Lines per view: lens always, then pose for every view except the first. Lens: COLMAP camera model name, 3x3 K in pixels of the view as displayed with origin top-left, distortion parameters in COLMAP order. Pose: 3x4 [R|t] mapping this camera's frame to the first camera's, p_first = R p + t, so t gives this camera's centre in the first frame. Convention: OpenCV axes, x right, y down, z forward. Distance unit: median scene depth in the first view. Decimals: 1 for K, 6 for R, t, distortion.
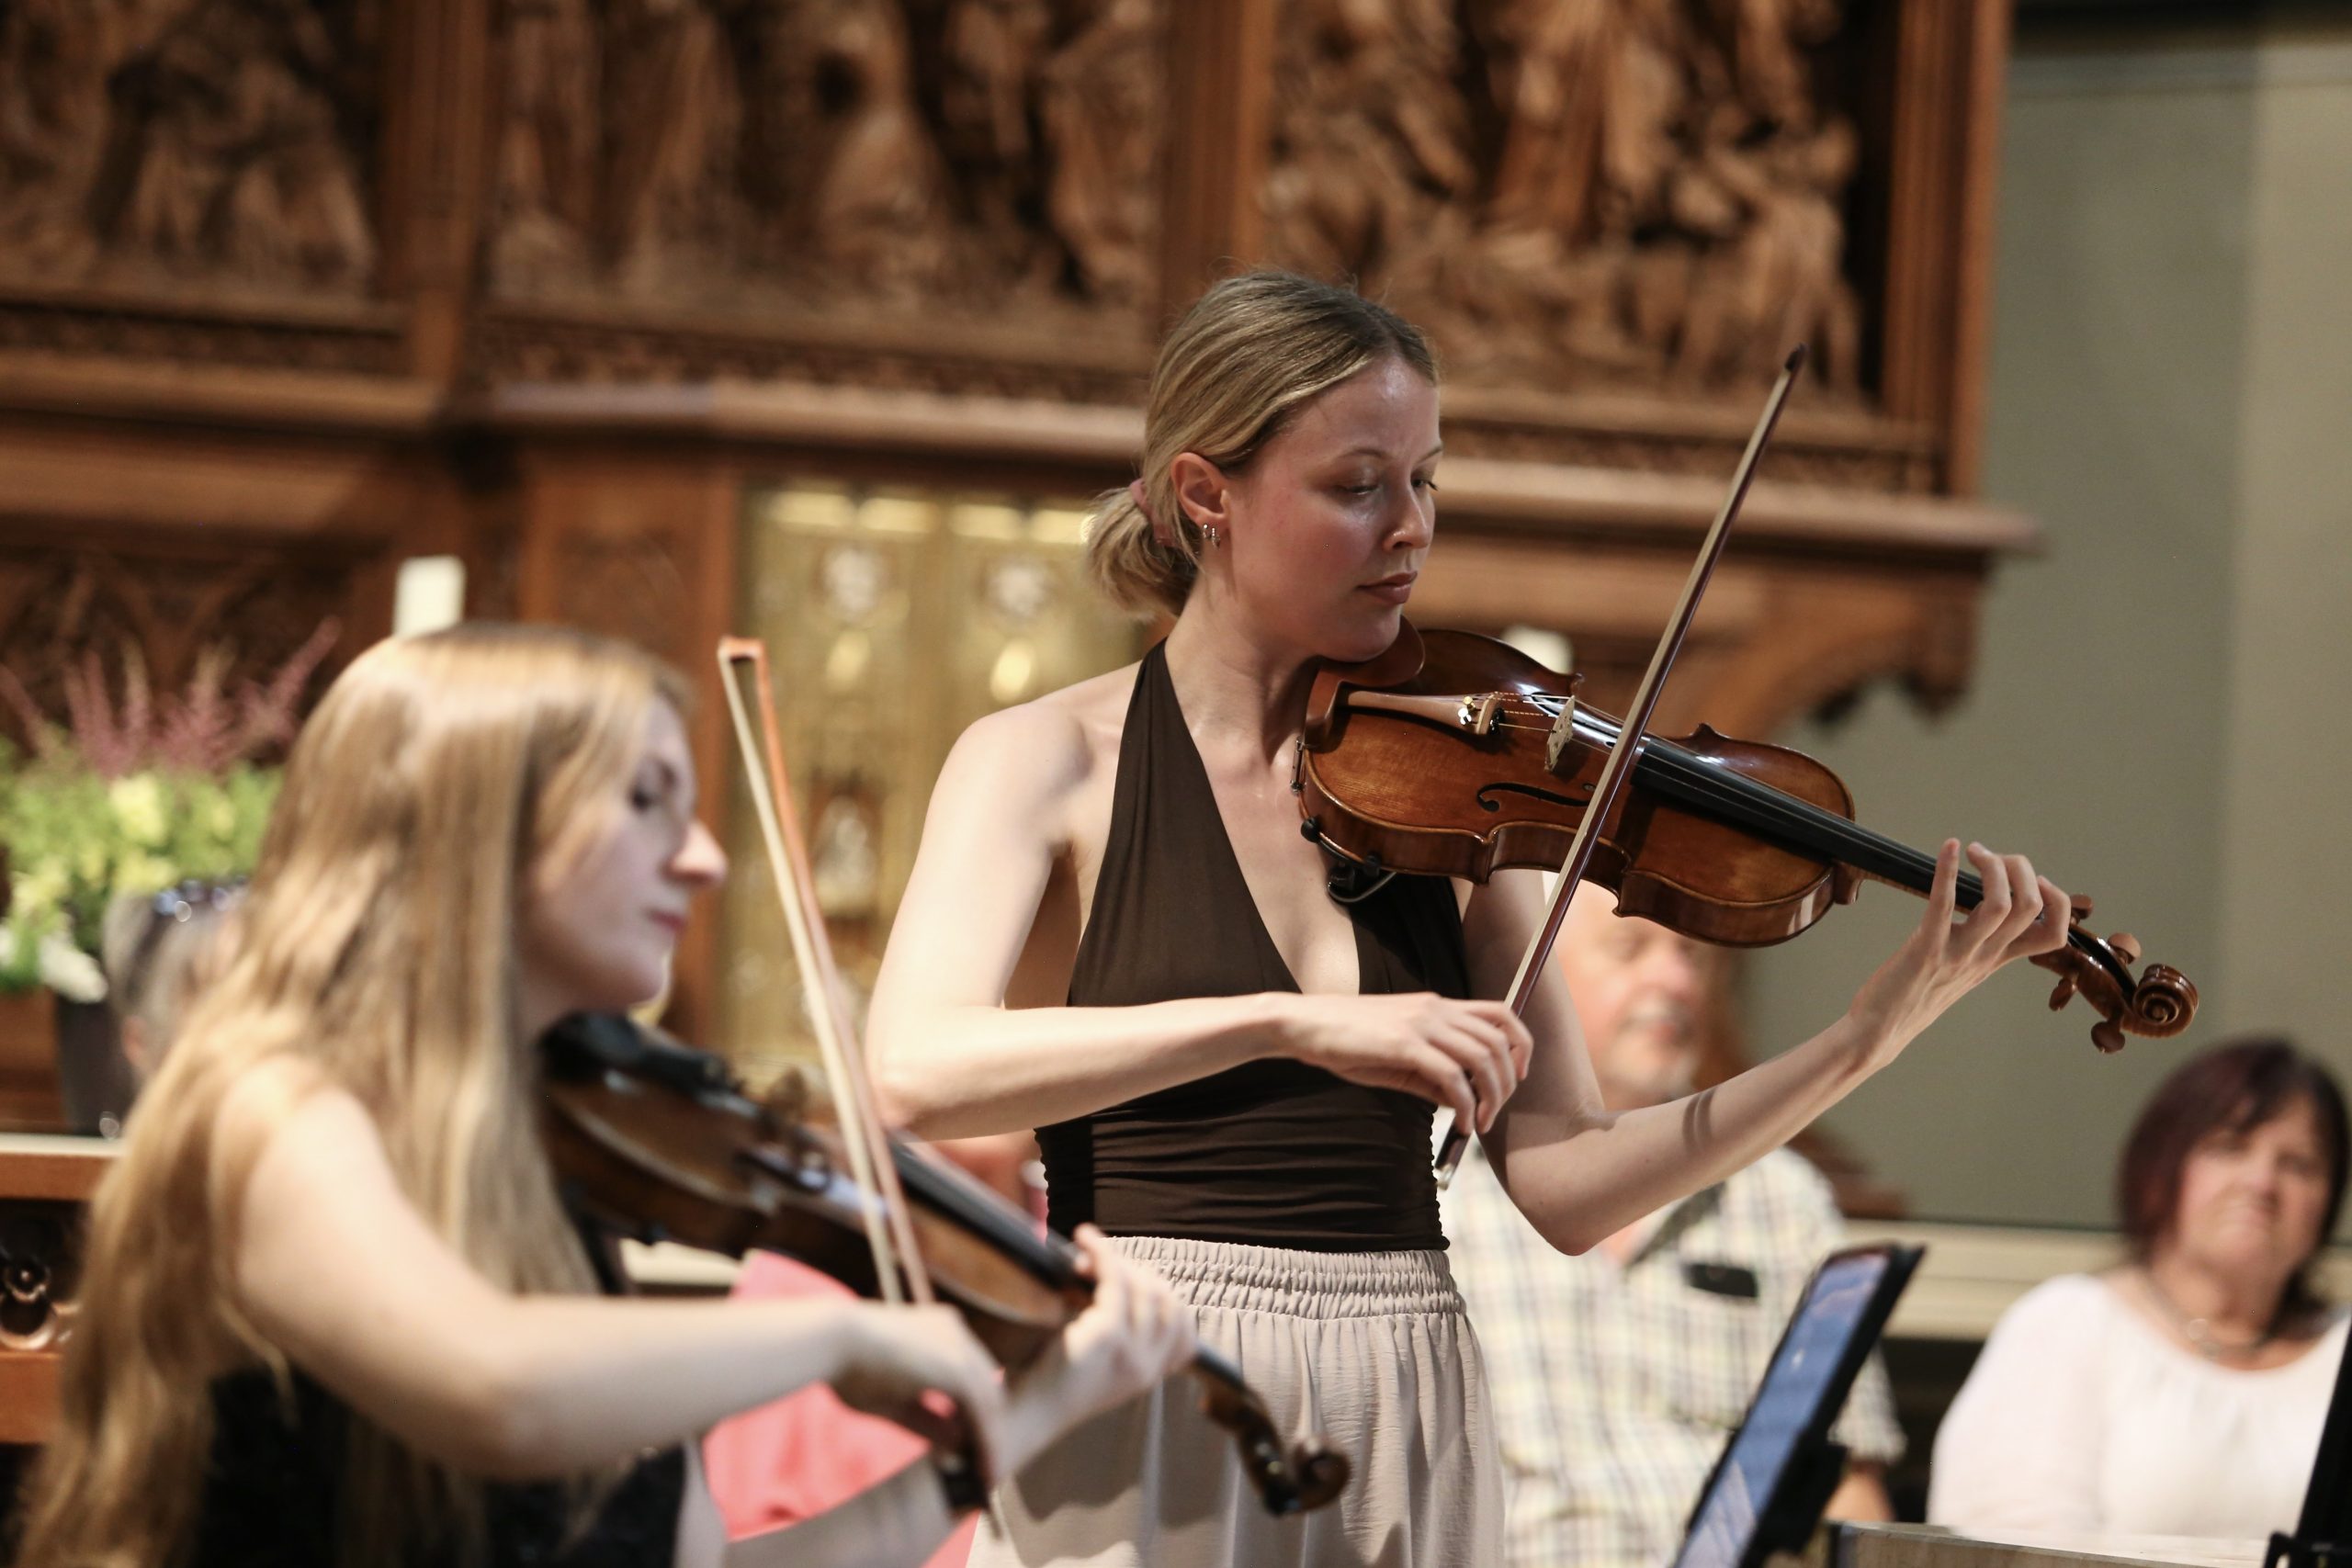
lens RADIAL K [[11143.4, 0, 1178.4], [0, 11143.4, 785.0], [0, 0, 1]] dist [-0.176702, 56.113331]
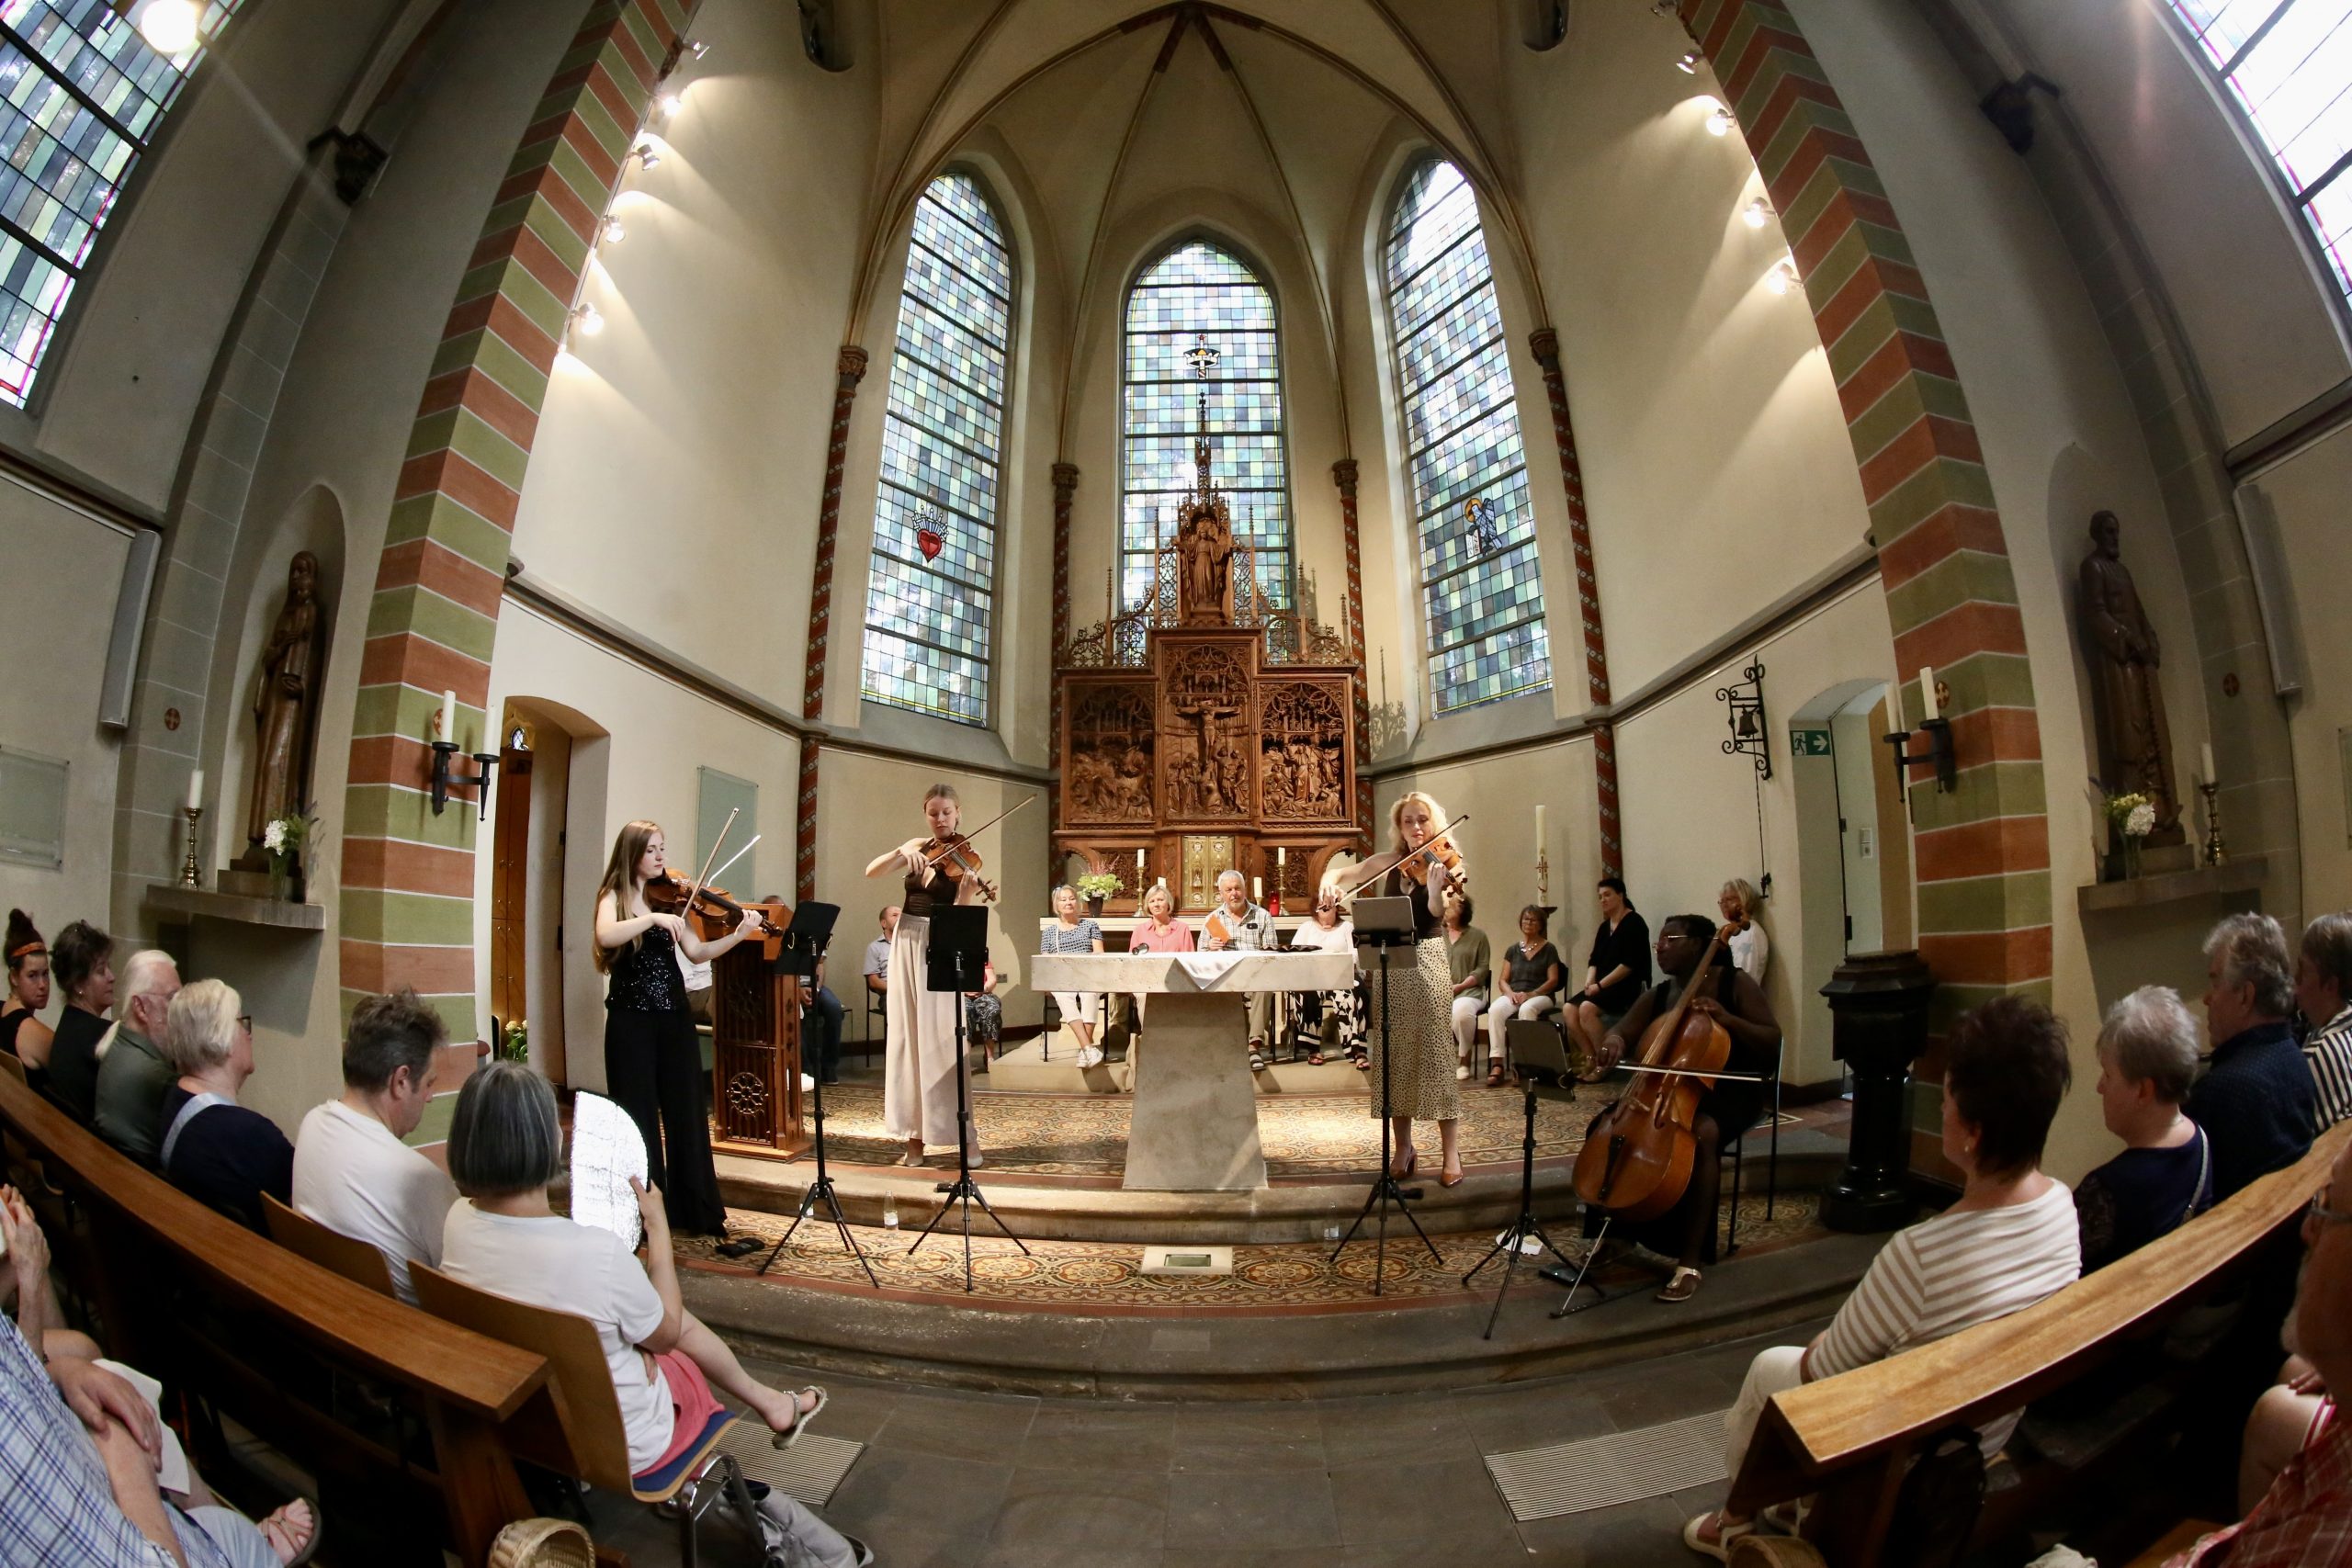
lens RADIAL K [[1008.8, 0, 1171.6], [0, 1008.8, 774.6], [0, 0, 1]] dist [-0.343764, 0.126712]
pose [[0.912638, -0.113341, -0.392741, 0.241689], [0.063112, 0.988340, -0.138566, 0.029598], [0.403867, 0.101674, 0.909150, 0.280380]]
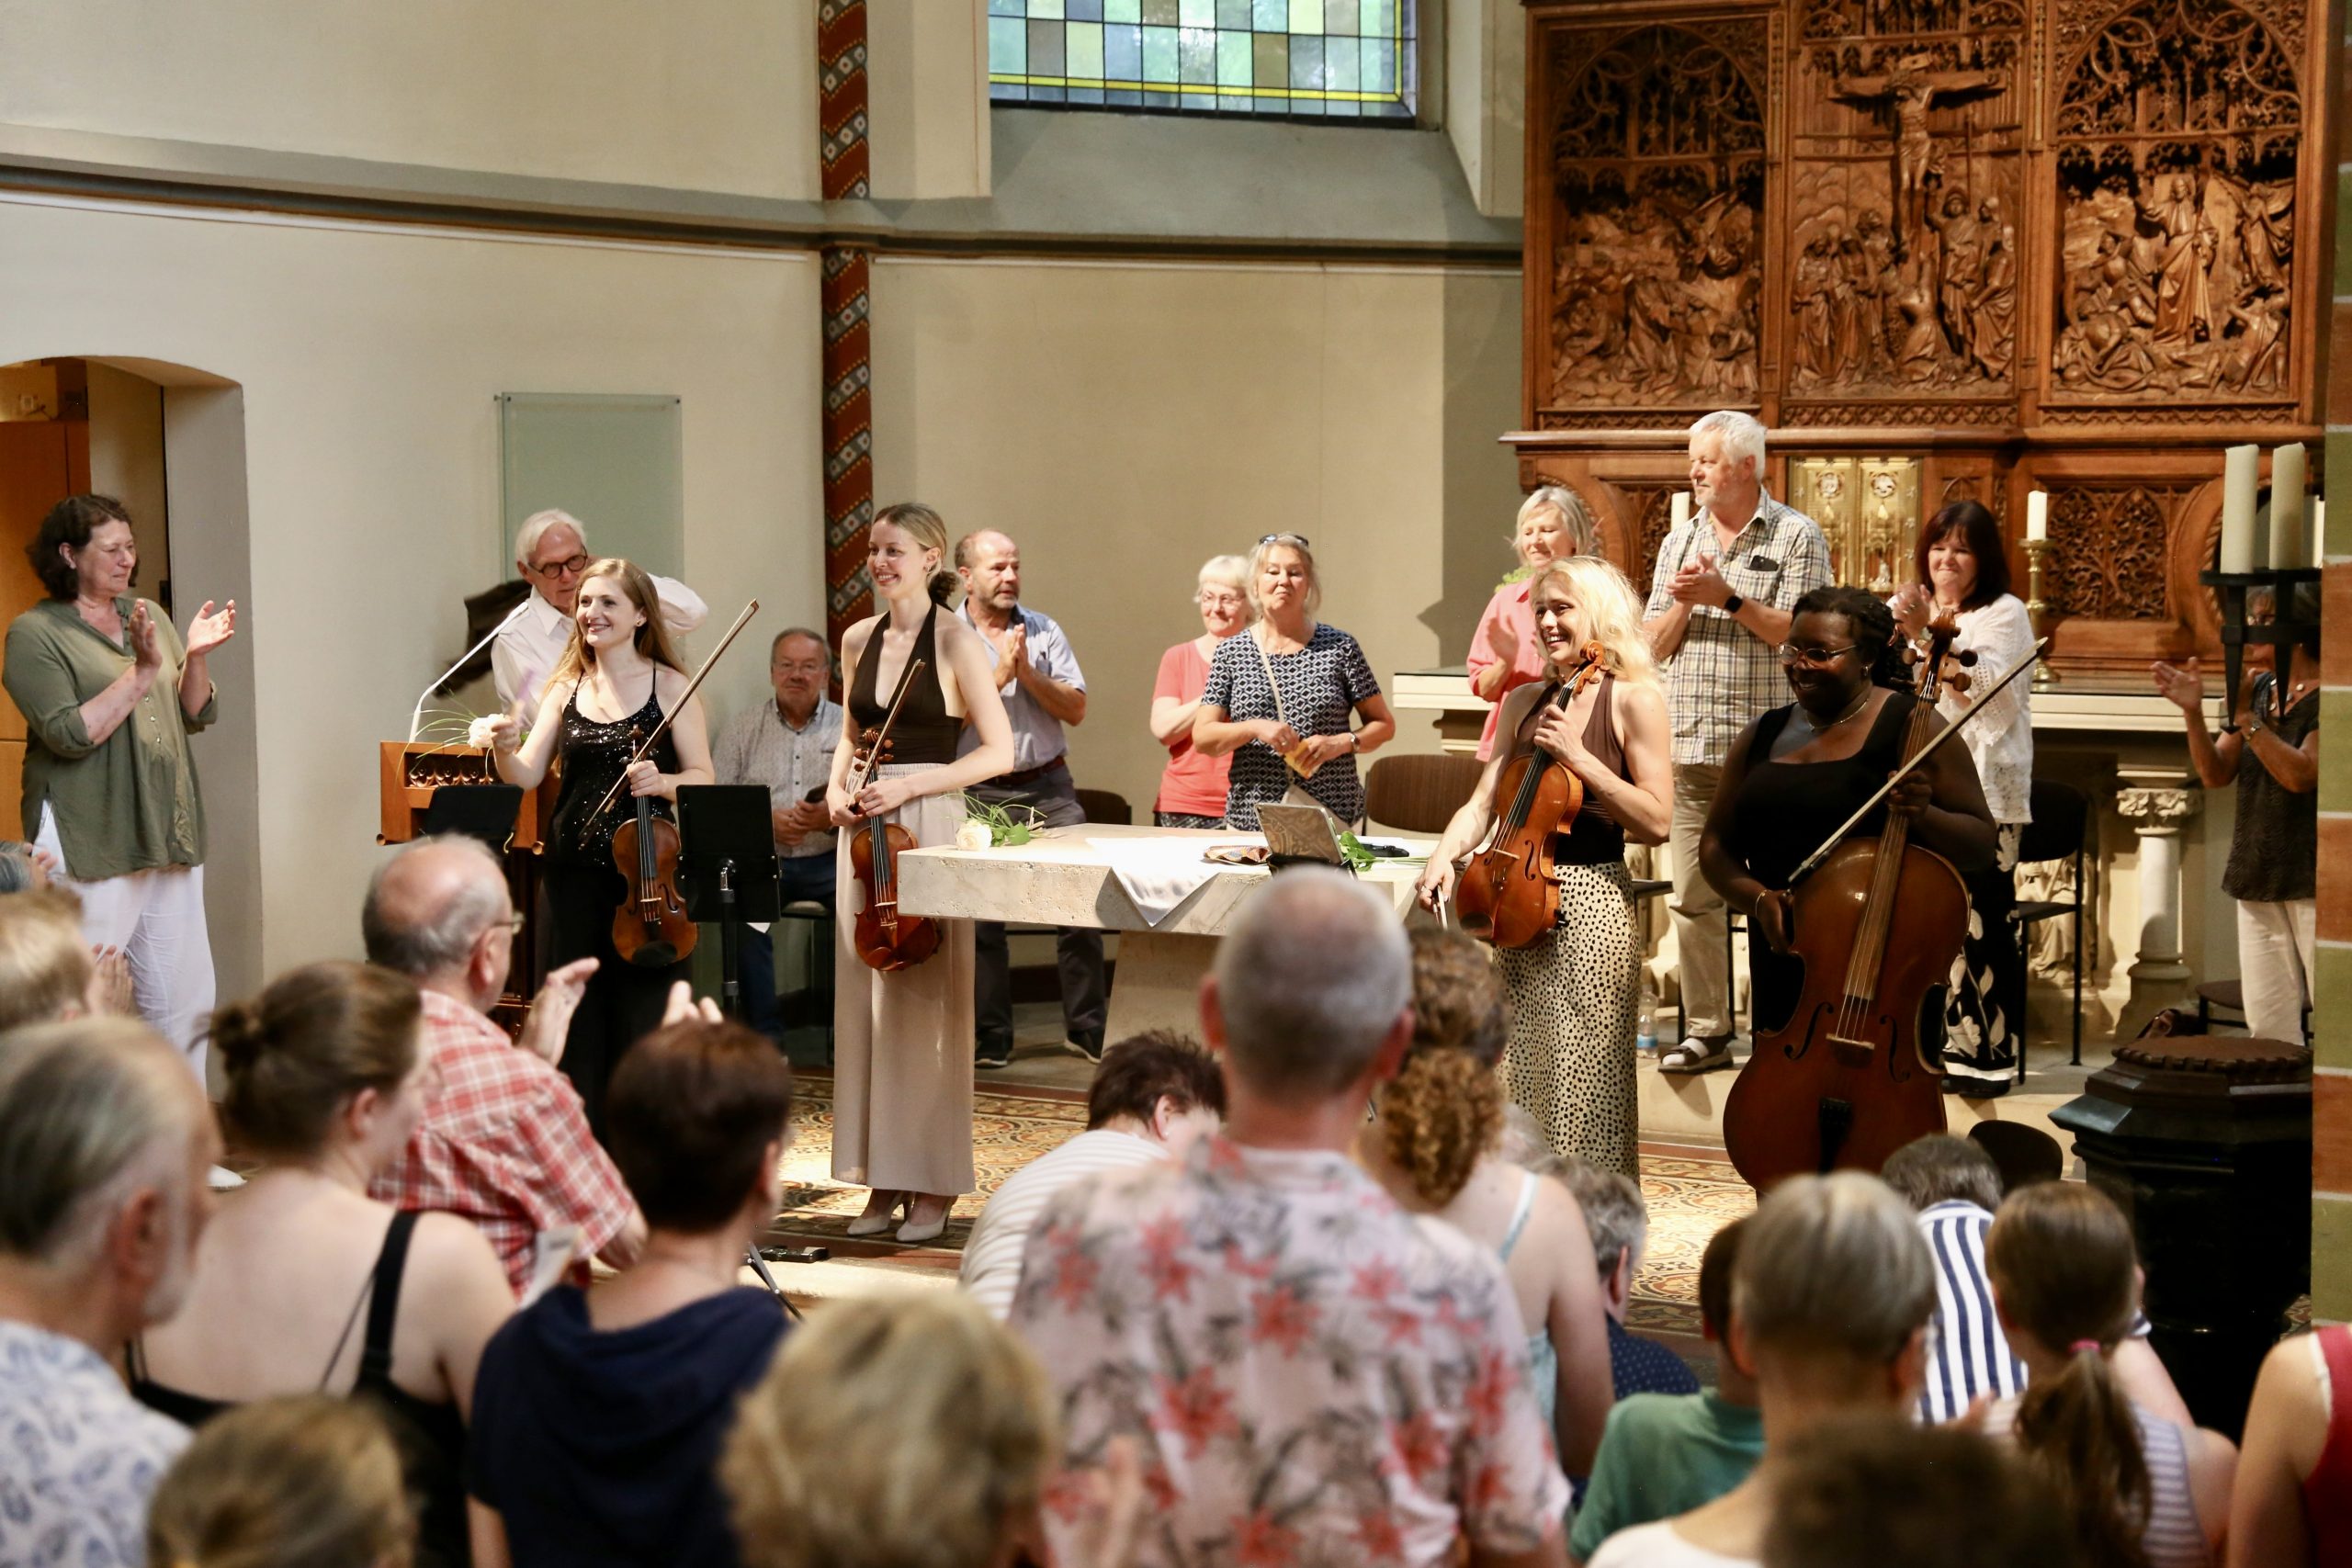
lens RADIAL K [[4025.3, 0, 1176.0], [0, 4025.3, 784.0], [0, 0, 1]] dist [0.162177, 0.156656]
pose [[0.622596, 0.016059, -0.782379, 0.707405], [0.061584, 0.995683, 0.069444, -0.023810], [0.780117, -0.091417, 0.618919, 0.132269]]
